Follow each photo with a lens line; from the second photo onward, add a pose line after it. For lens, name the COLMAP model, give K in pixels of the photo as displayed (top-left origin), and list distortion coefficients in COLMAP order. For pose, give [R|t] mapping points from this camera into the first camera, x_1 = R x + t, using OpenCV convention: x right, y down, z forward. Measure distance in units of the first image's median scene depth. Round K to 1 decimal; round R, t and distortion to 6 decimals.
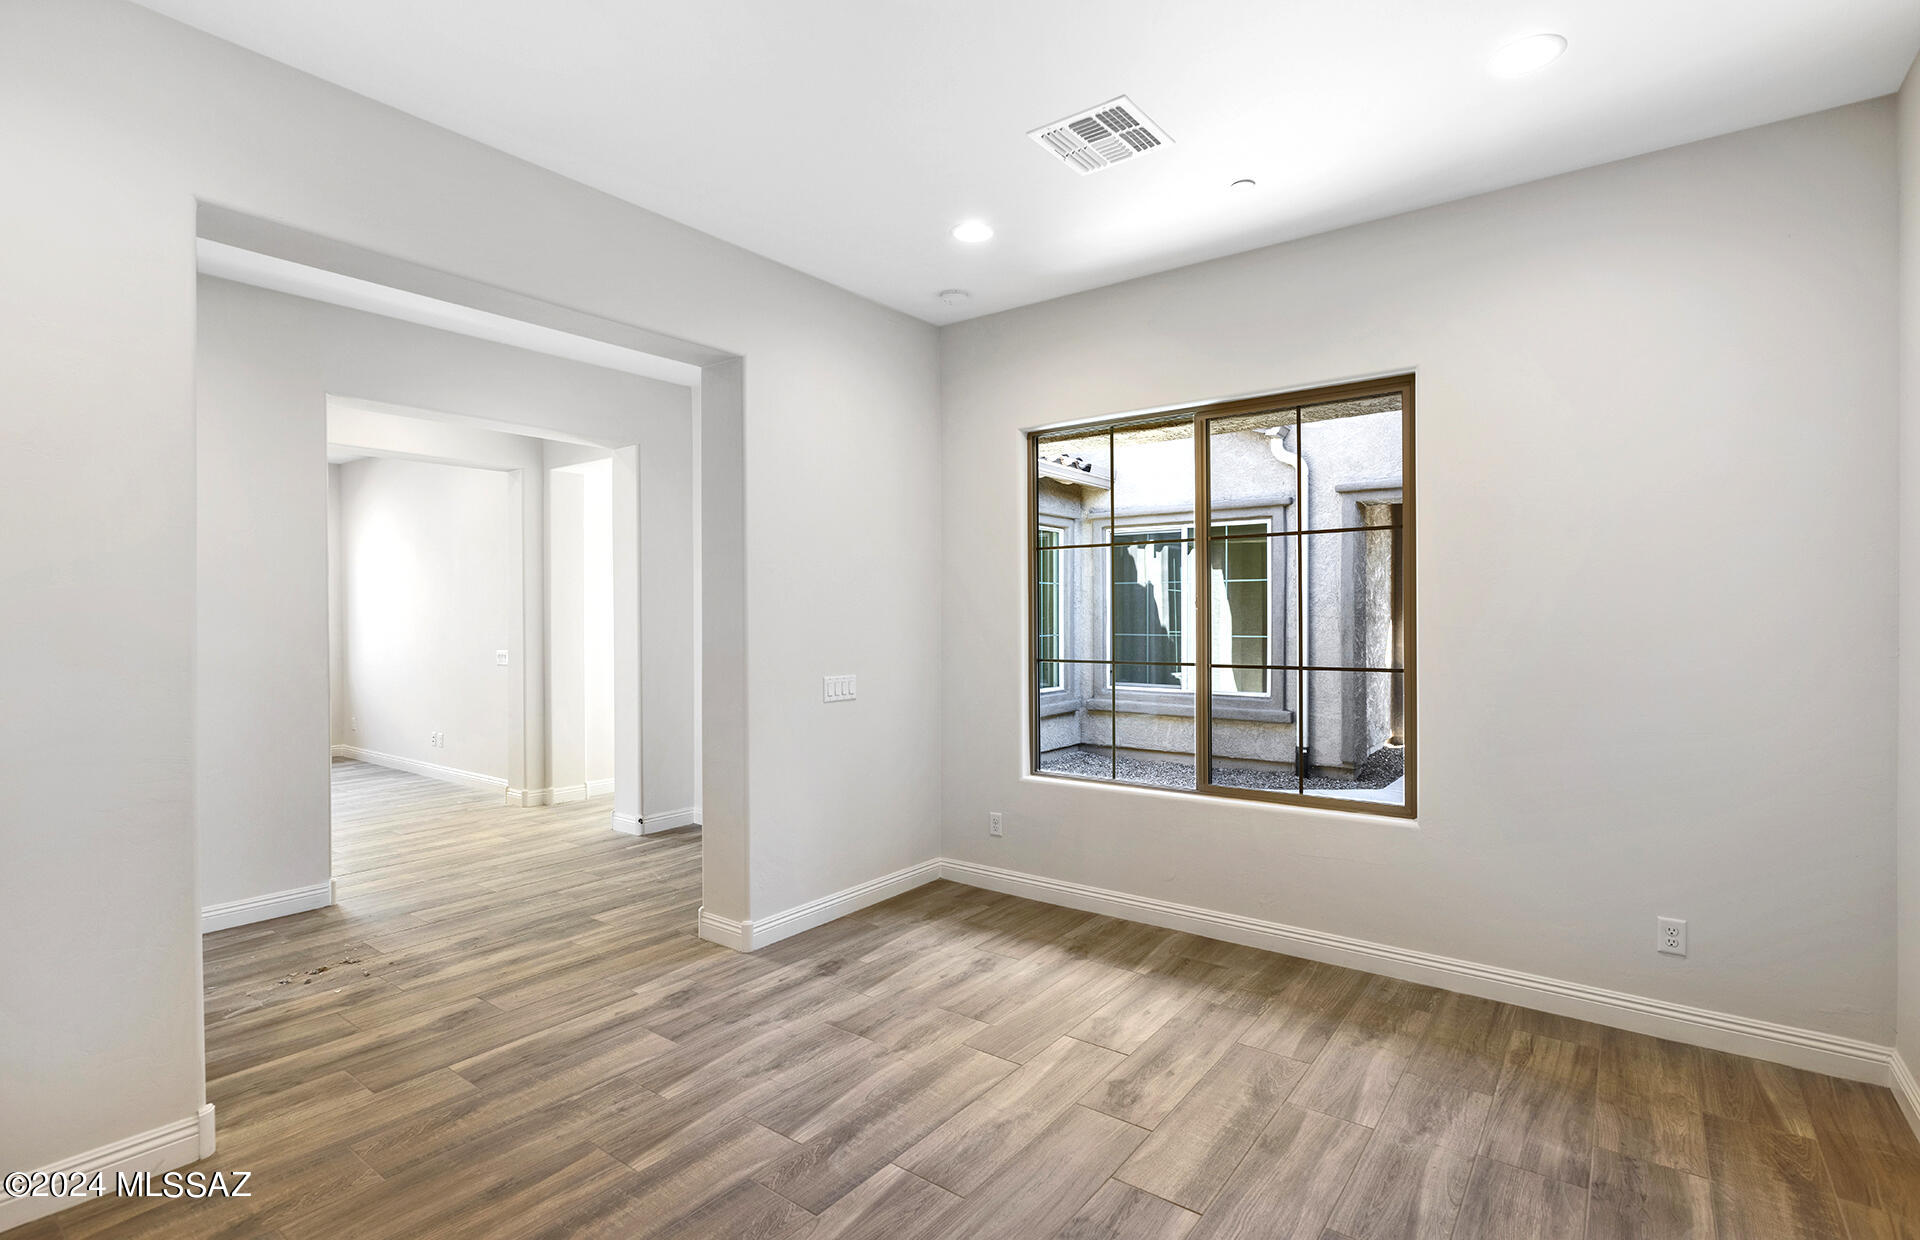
lens RADIAL K [[889.7, 0, 949.9], [0, 889.7, 621.3], [0, 0, 1]] dist [-0.004181, -0.001960]
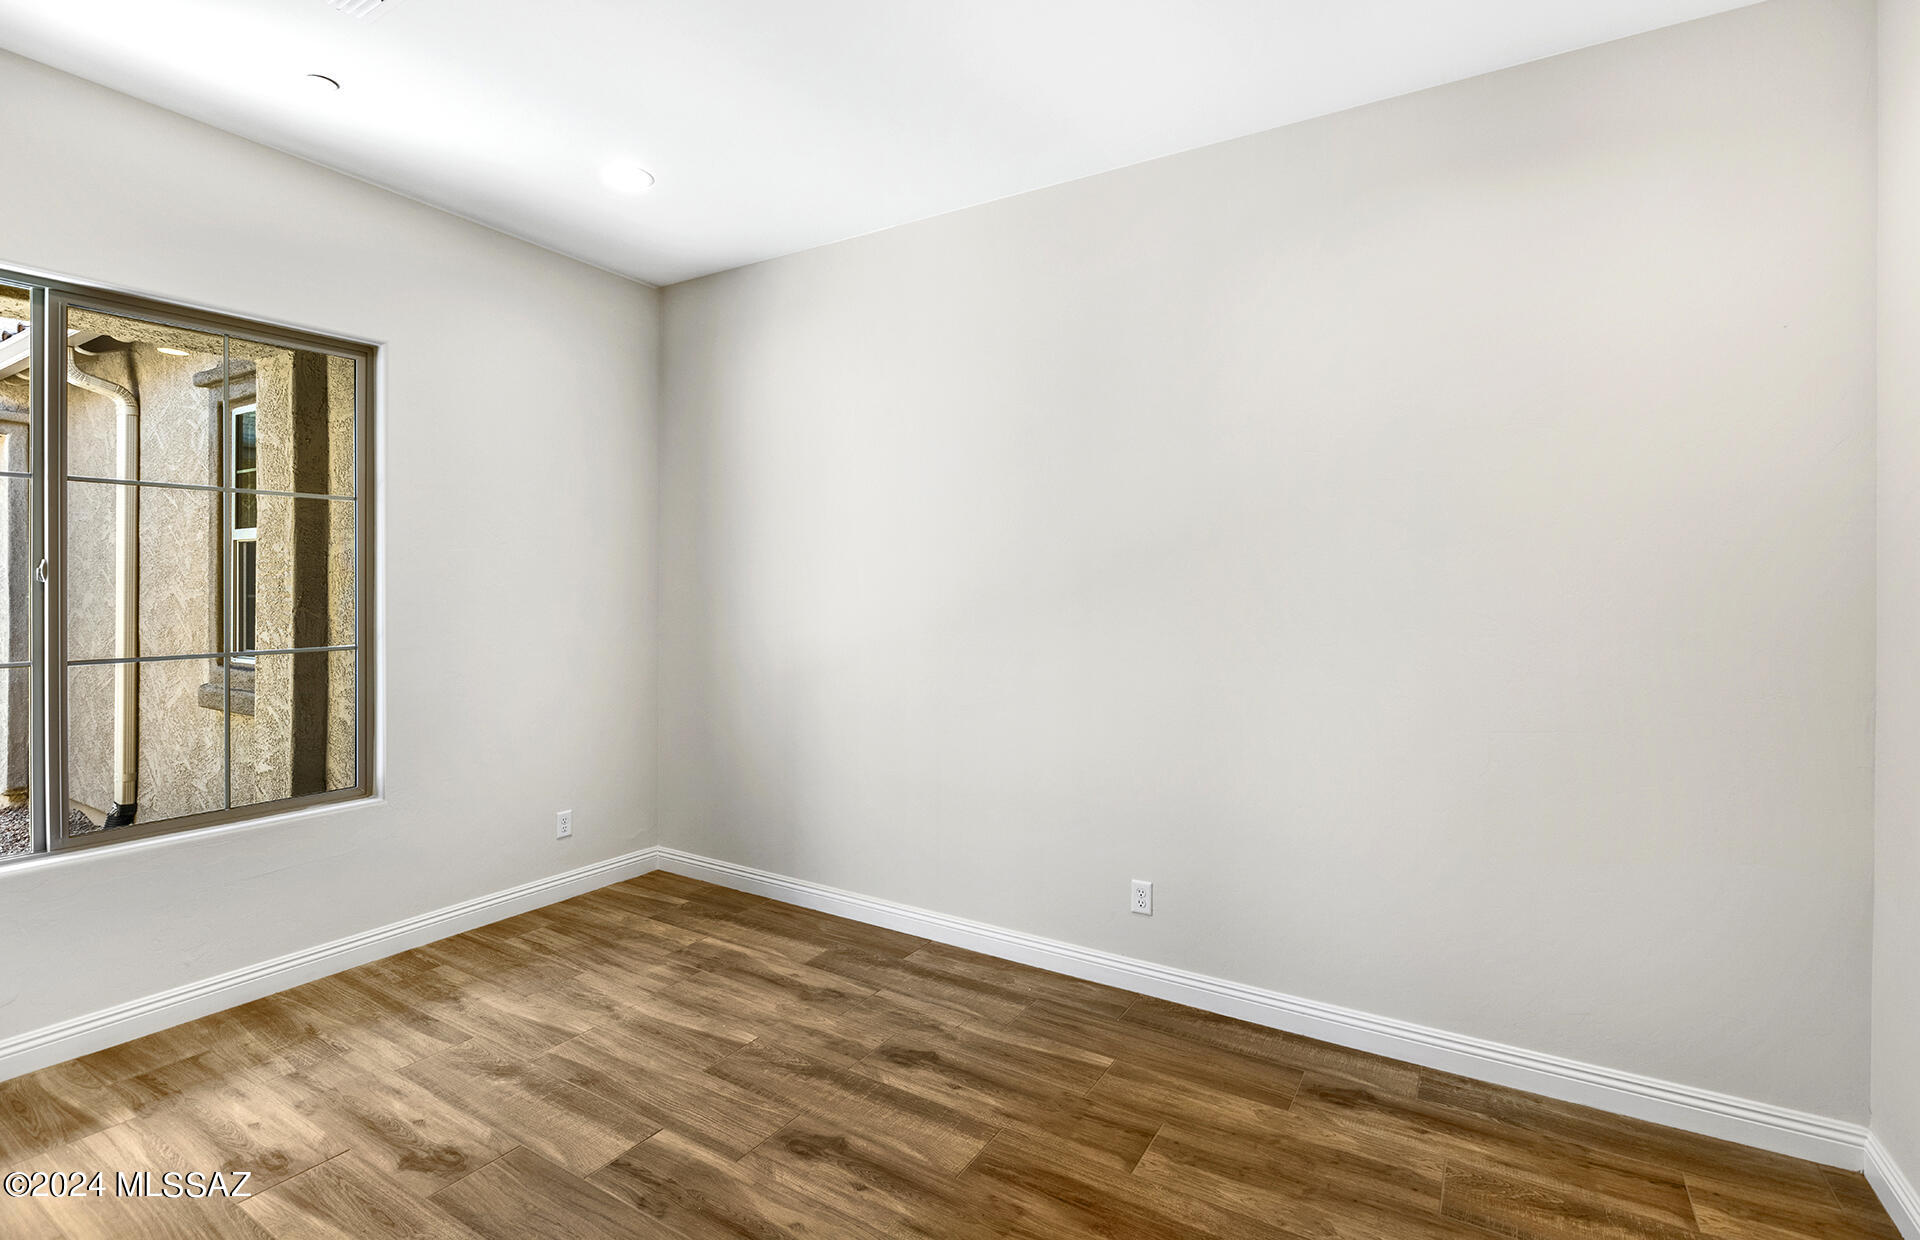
lens RADIAL K [[889.7, 0, 948.4], [0, 889.7, 603.1], [0, 0, 1]] dist [-0.004181, -0.001960]
pose [[-0.089453, -0.013768, 0.995896, -0.632144], [0.003603, 0.999893, 0.014147, -0.006746], [-0.995985, 0.004854, -0.089394, 0.544090]]
